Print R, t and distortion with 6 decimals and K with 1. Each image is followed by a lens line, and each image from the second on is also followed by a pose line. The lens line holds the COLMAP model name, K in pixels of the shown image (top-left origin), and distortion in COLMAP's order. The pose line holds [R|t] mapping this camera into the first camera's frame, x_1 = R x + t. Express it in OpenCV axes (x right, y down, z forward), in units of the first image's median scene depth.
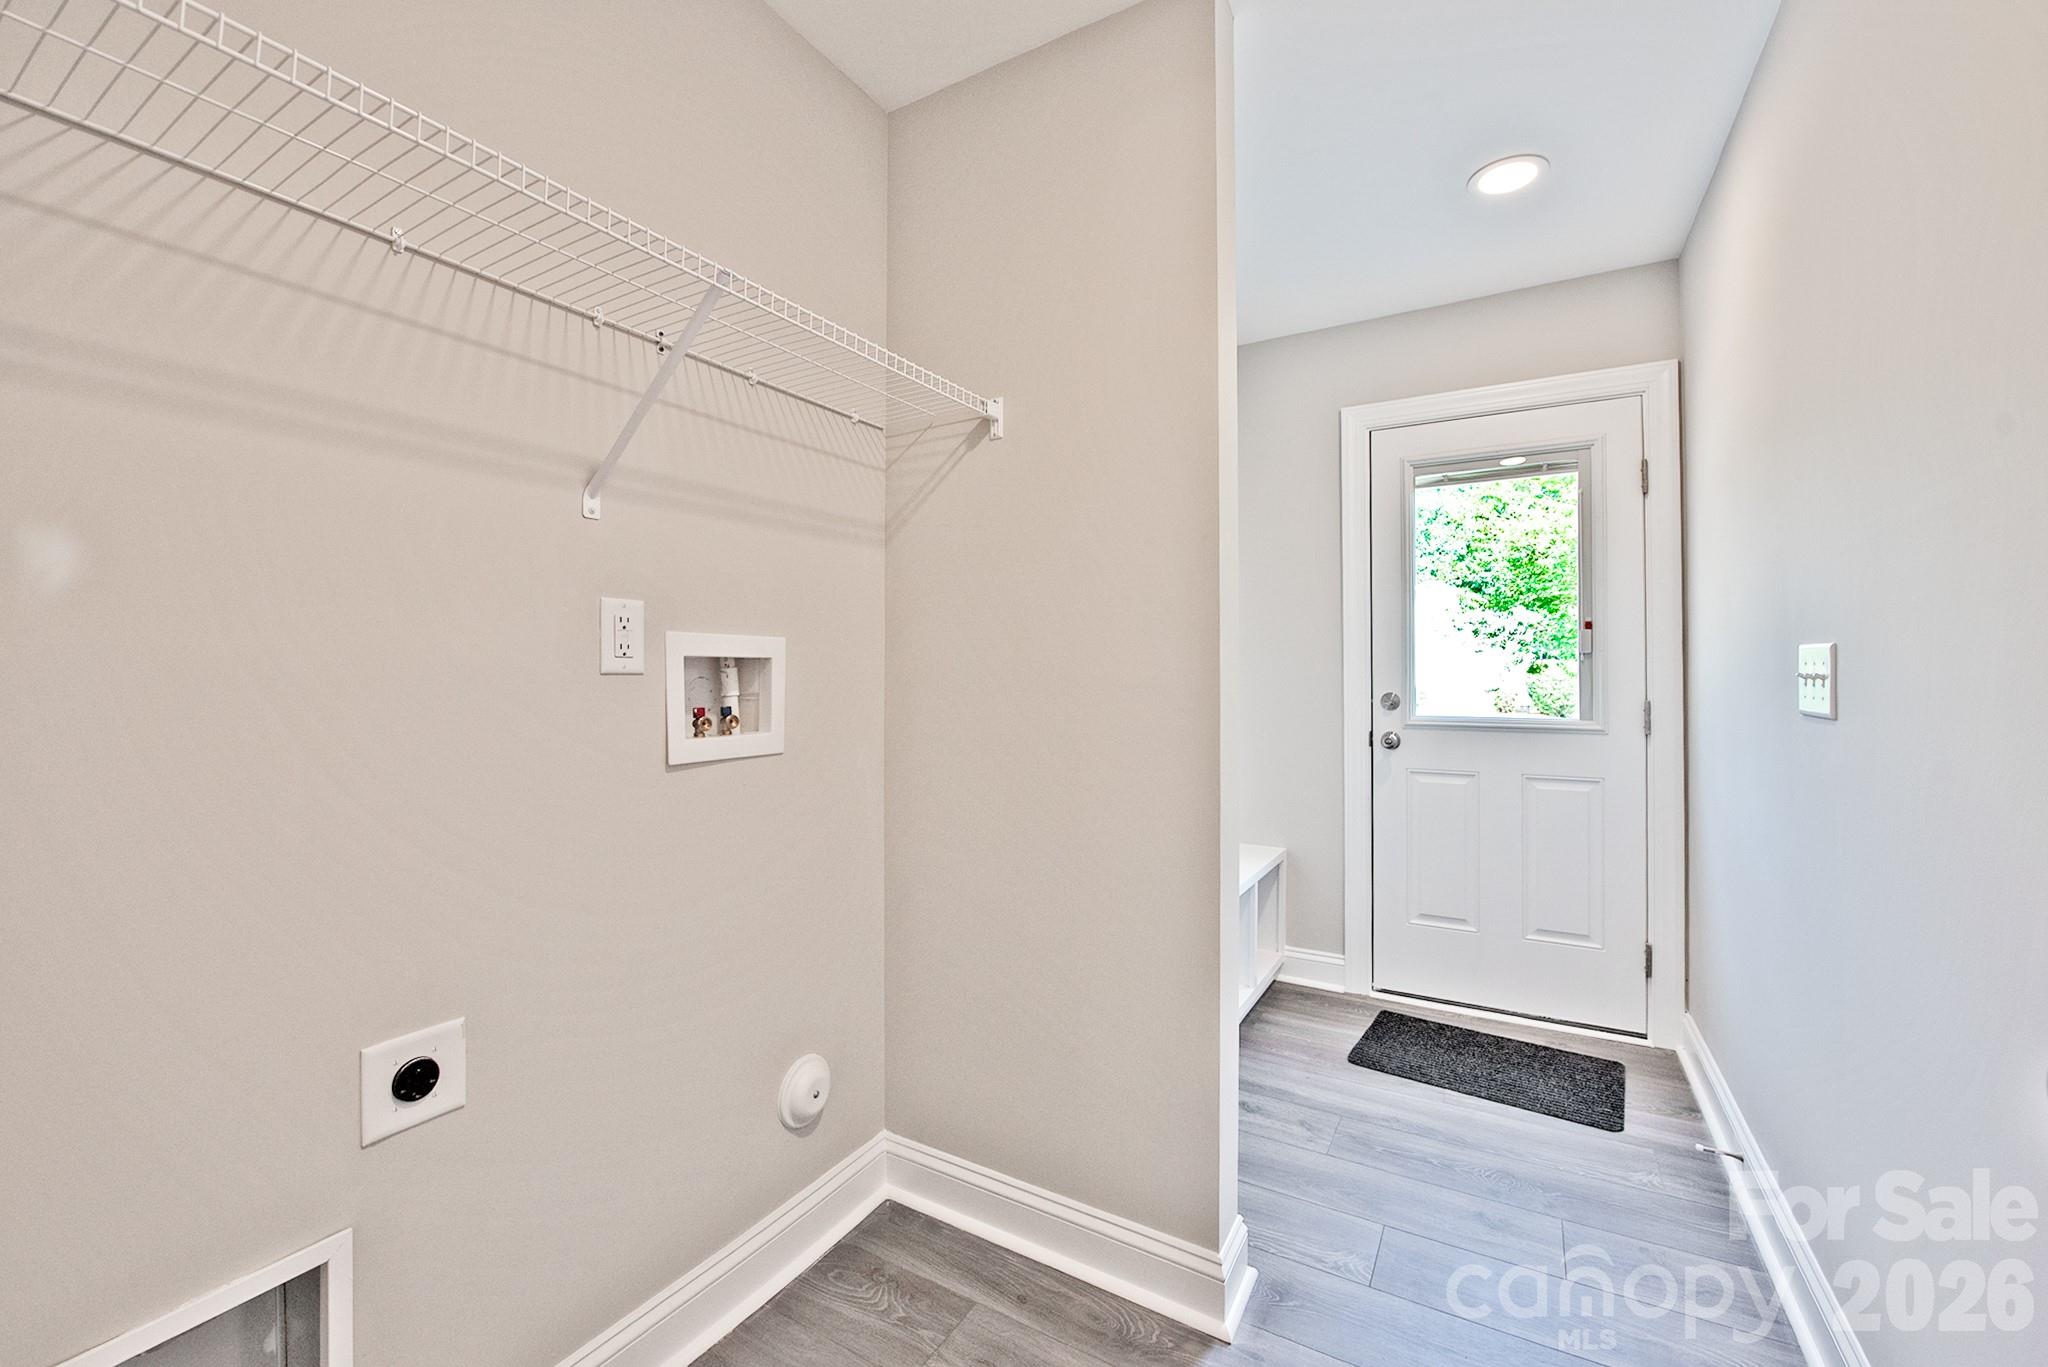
lens RADIAL K [[824.3, 0, 1031.3], [0, 824.3, 664.3], [0, 0, 1]] dist [-0.013849, -0.003375]
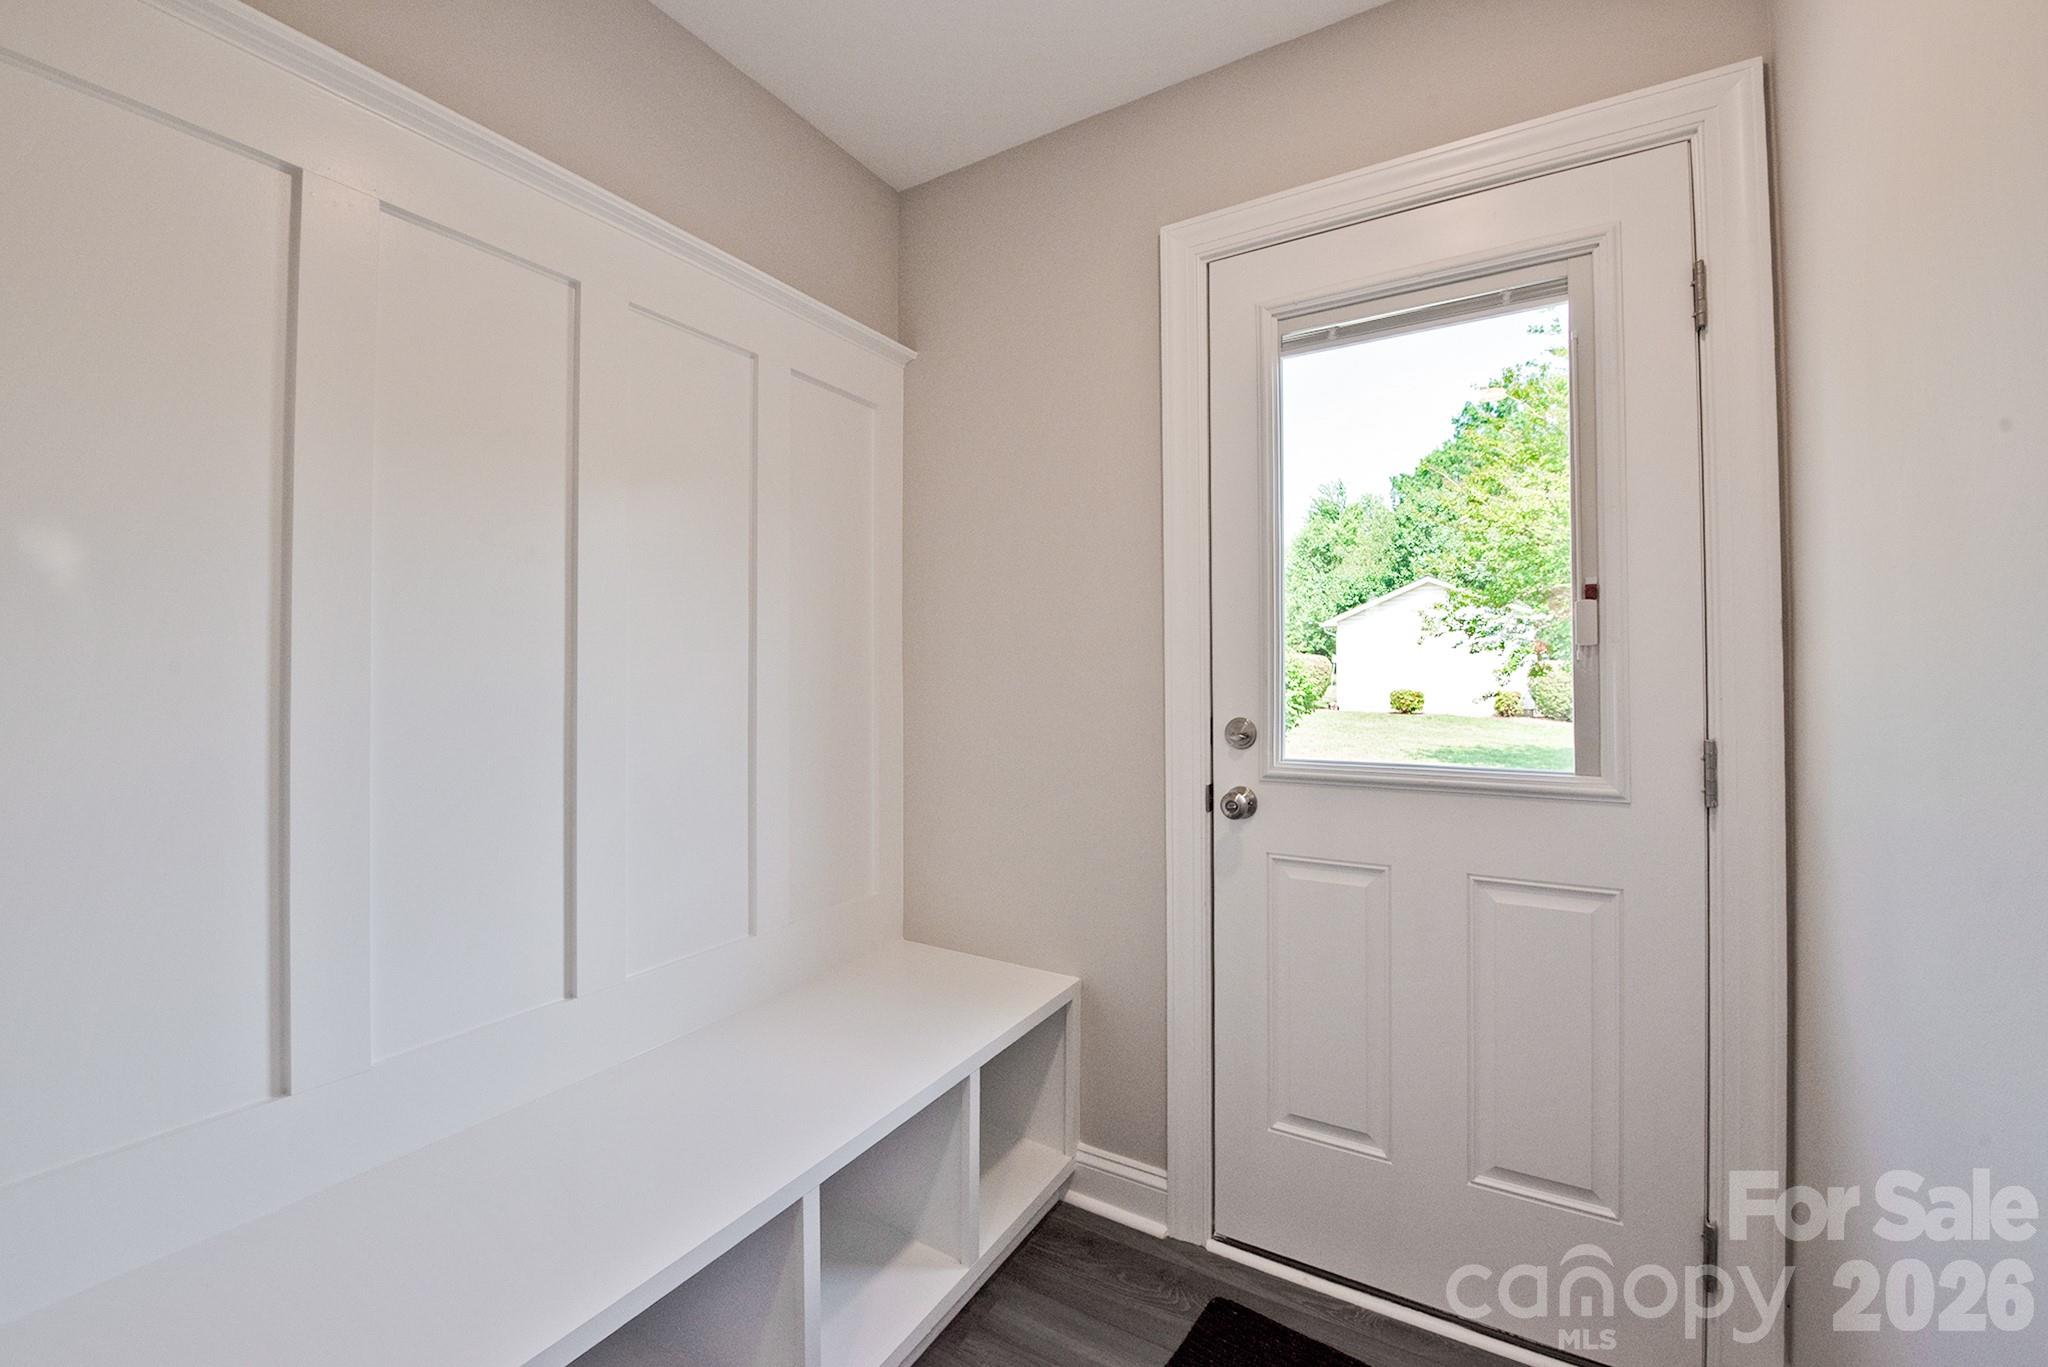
lens RADIAL K [[824.3, 0, 1031.3], [0, 824.3, 664.3], [0, 0, 1]] dist [-0.013849, -0.003375]
pose [[0.999977, -0.002693, -0.006277, 0.294931], [0.002672, 0.999991, -0.003301, -0.001035], [0.006286, 0.003284, 0.999975, 0.429505]]
